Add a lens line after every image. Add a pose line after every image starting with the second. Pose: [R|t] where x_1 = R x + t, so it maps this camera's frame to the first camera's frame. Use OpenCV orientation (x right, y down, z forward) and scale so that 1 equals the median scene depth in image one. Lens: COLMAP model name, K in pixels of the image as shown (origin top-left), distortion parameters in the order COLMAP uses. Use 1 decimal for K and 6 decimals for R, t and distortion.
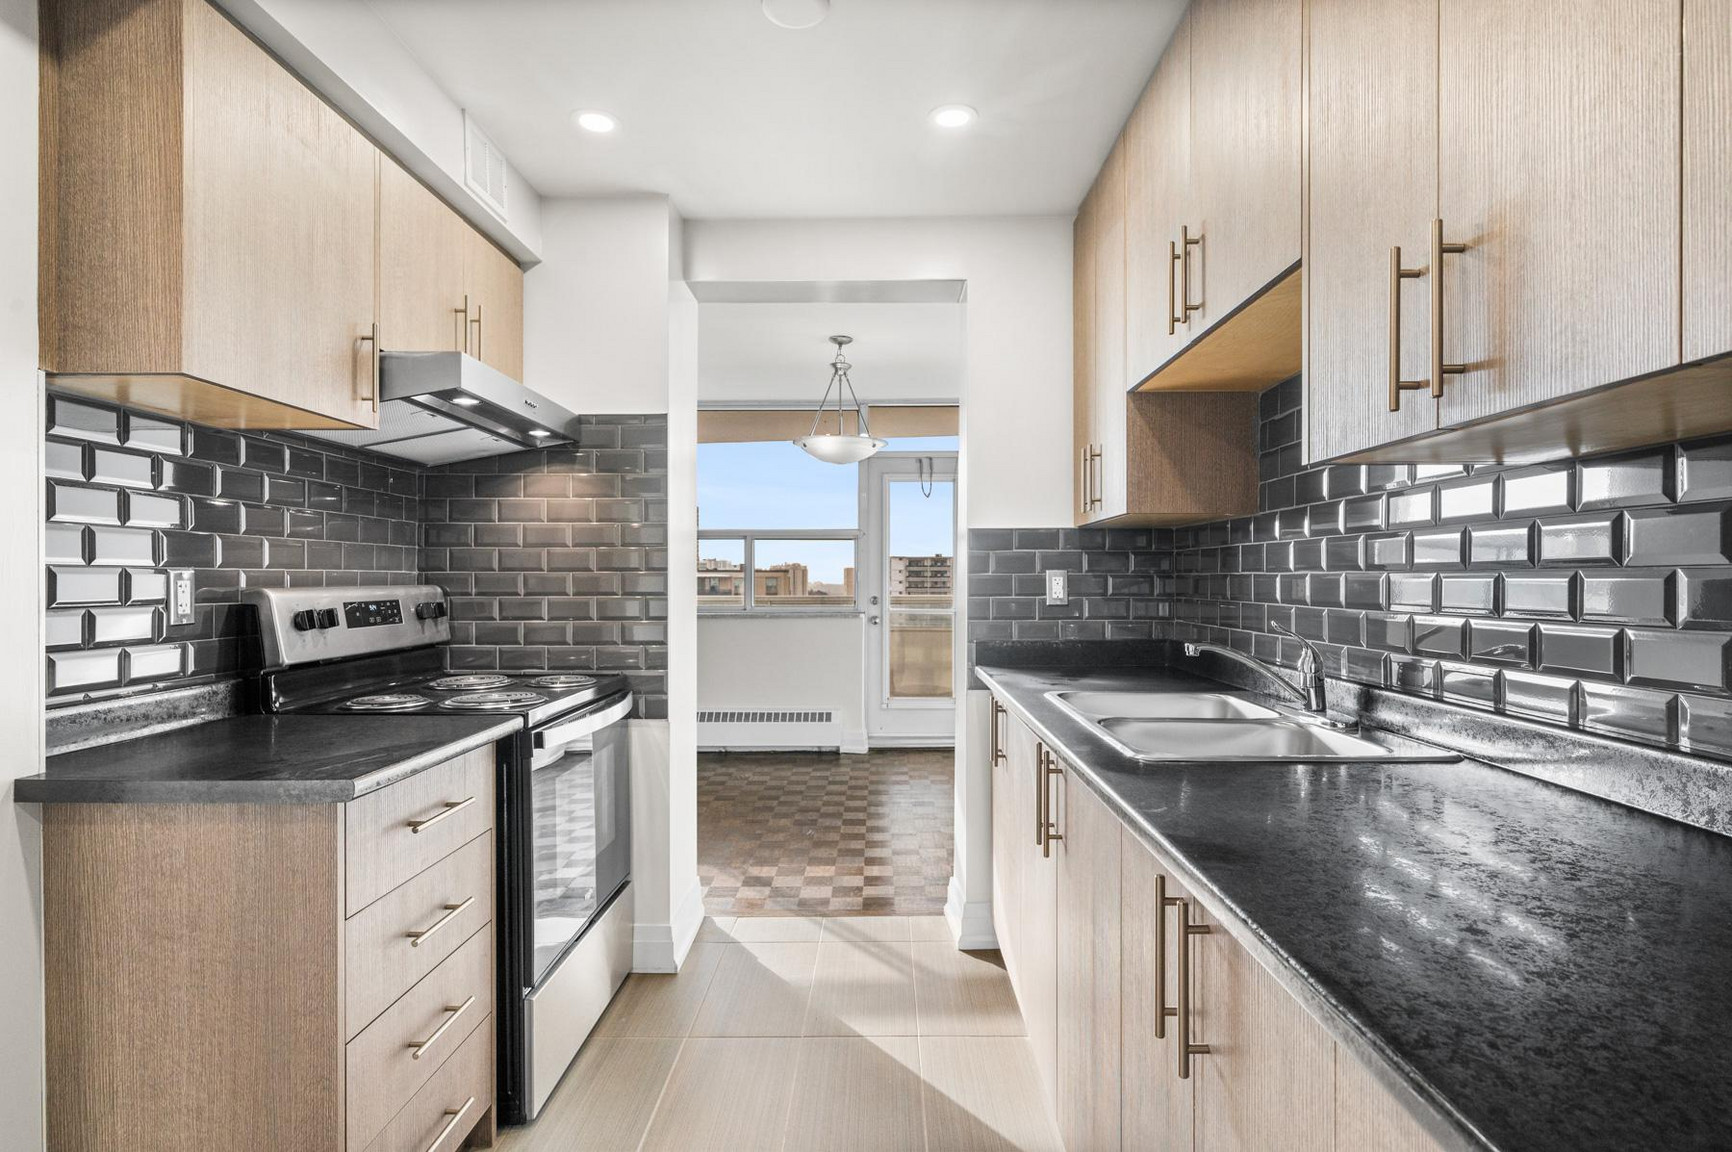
lens RADIAL K [[856.6, 0, 868.9], [0, 856.6, 589.3], [0, 0, 1]] dist [-0.015773, -0.000538]
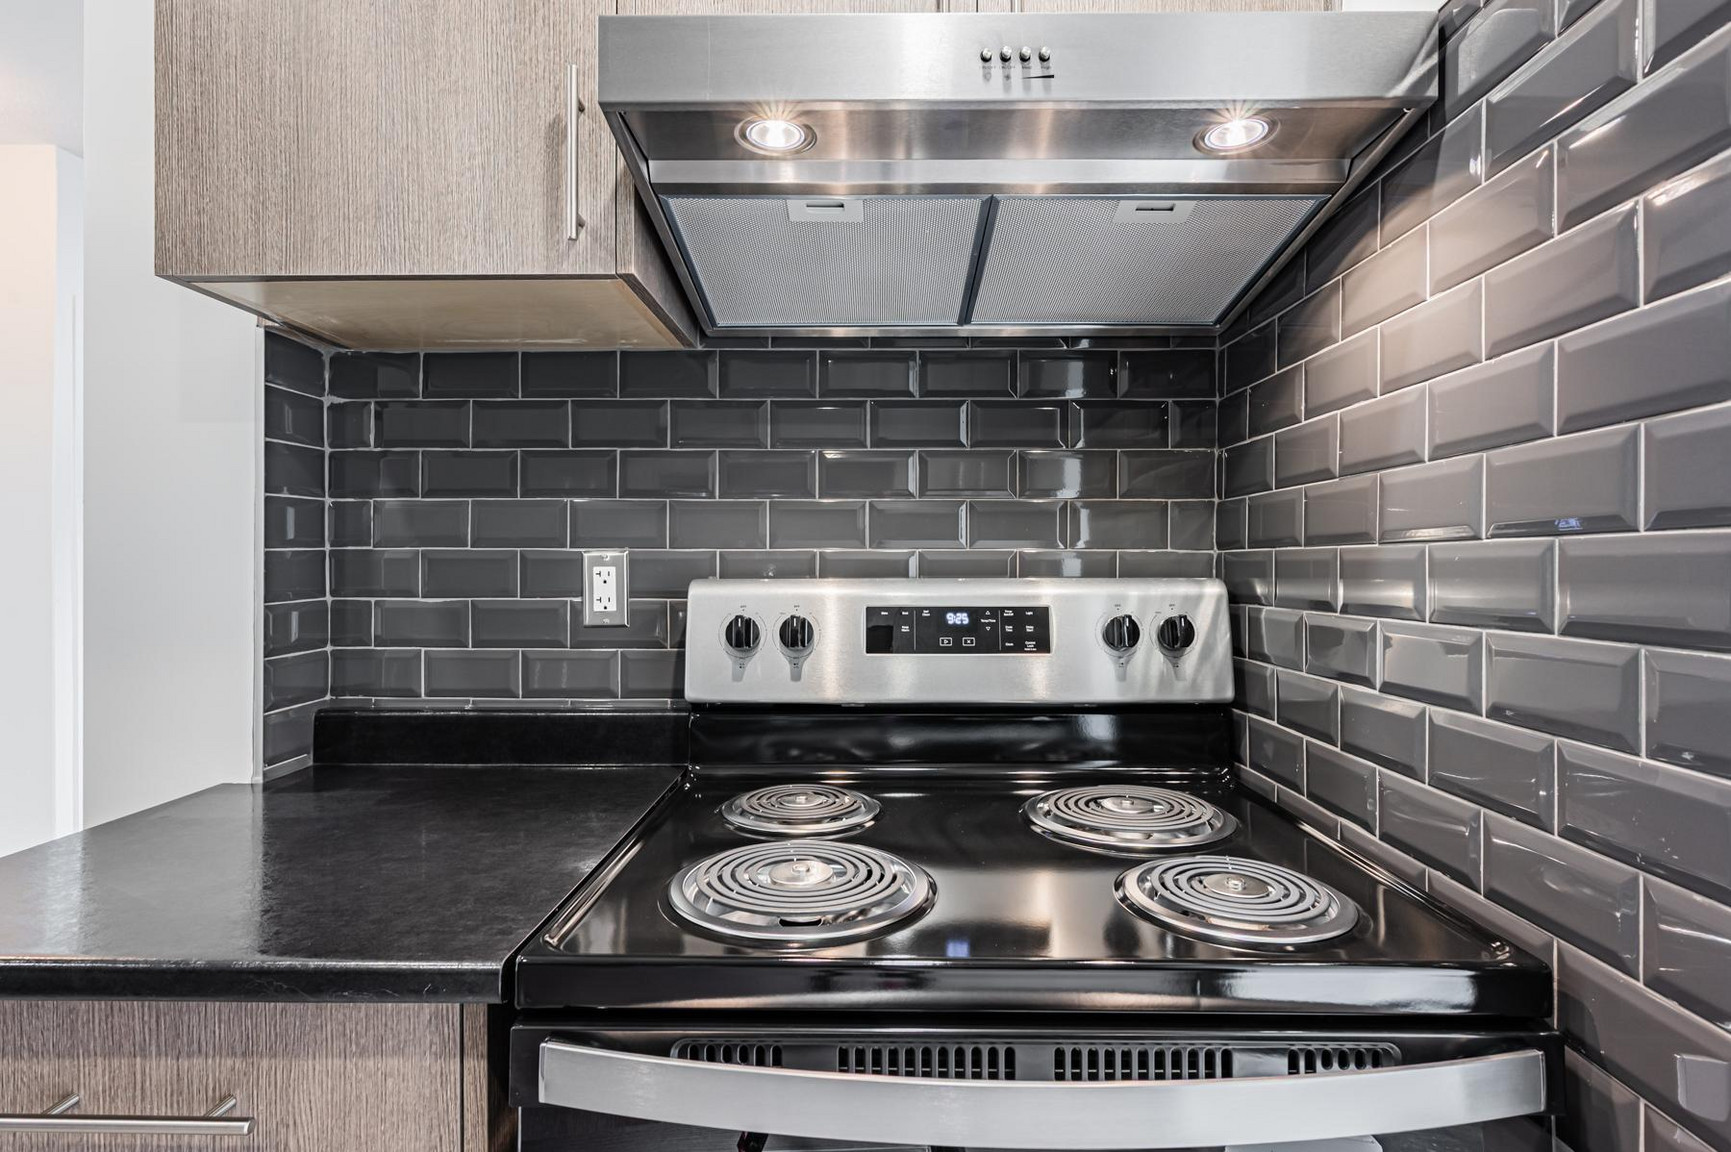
lens RADIAL K [[853.1, 0, 870.1], [0, 853.1, 563.6], [0, 0, 1]] dist [0.023440, 0.000368]
pose [[-0.006258, 0.006752, -0.999958, -0.049300], [-0.013071, 0.999891, 0.006834, -0.016322], [0.999895, 0.013114, -0.006169, 0.958492]]
